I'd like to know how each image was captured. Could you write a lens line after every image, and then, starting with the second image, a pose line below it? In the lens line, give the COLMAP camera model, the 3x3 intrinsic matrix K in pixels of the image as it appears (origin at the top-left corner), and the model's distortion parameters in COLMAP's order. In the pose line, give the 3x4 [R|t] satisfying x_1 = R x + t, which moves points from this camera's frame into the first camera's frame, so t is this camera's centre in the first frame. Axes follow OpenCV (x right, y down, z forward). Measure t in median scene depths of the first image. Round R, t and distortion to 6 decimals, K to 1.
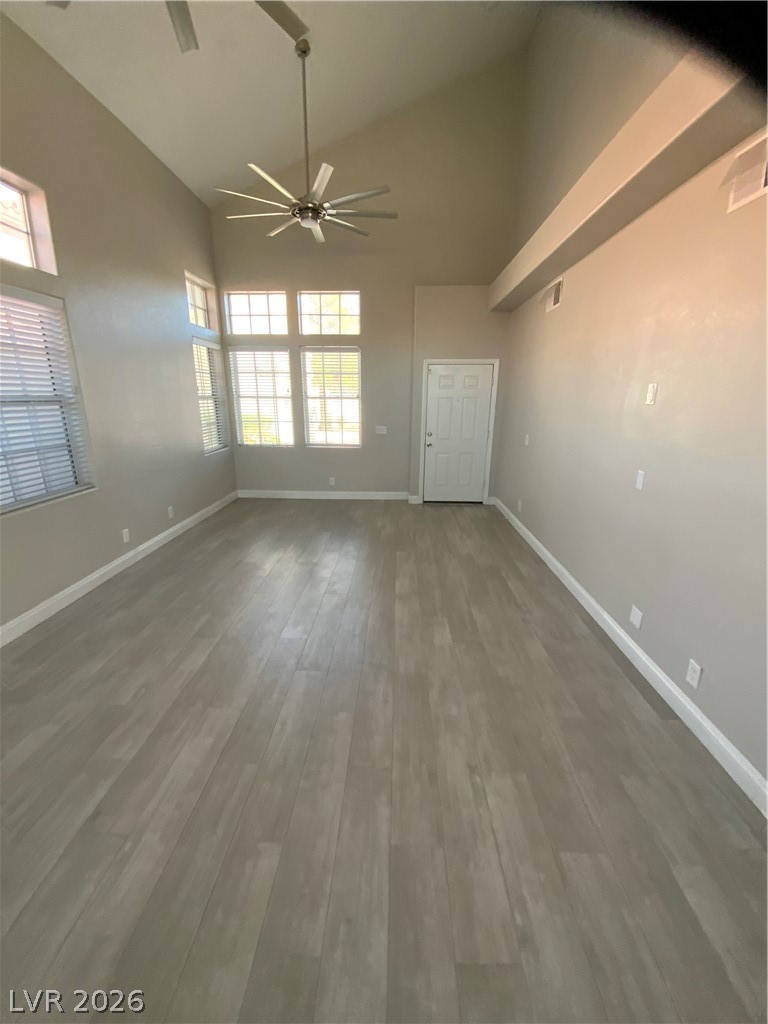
lens RADIAL K [[410.6, 0, 386.1], [0, 410.6, 514.9], [0, 0, 1]] dist [-0.027292, -0.002234]
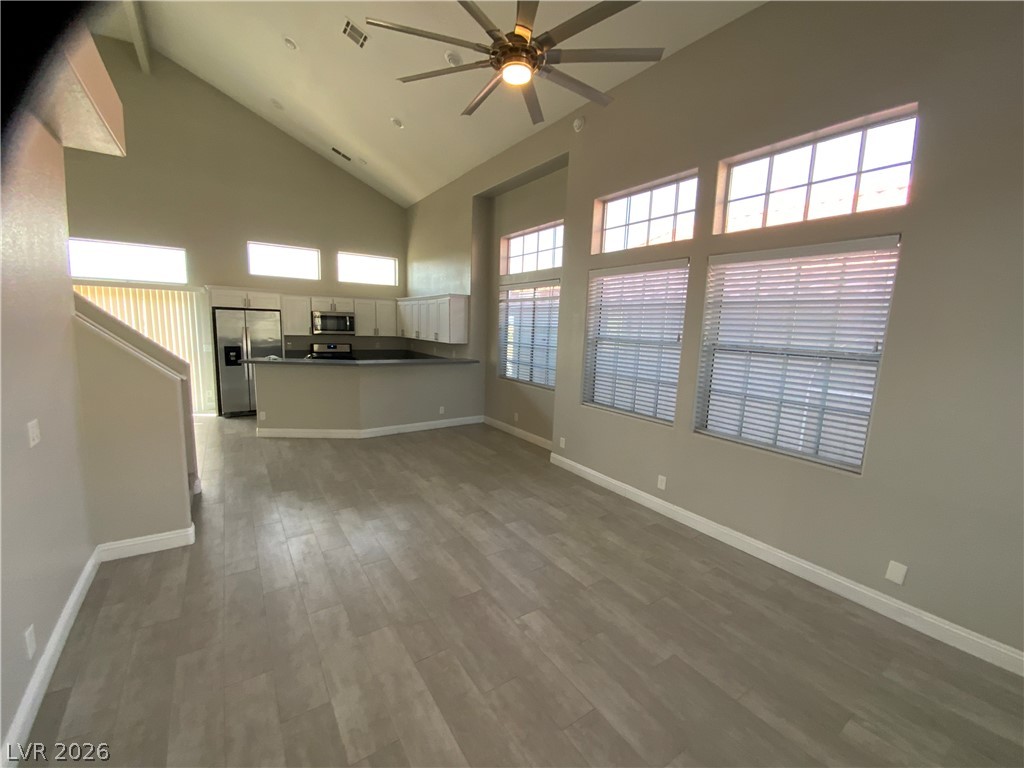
lens RADIAL K [[410.6, 0, 512.6], [0, 410.6, 383.0], [0, 0, 1]] dist [-0.027292, -0.002234]
pose [[-0.808008, 0.042182, -0.587660, 0.311217], [-0.208298, 0.912565, 0.351905, -0.489116], [0.551122, 0.406750, -0.728573, 1.558565]]
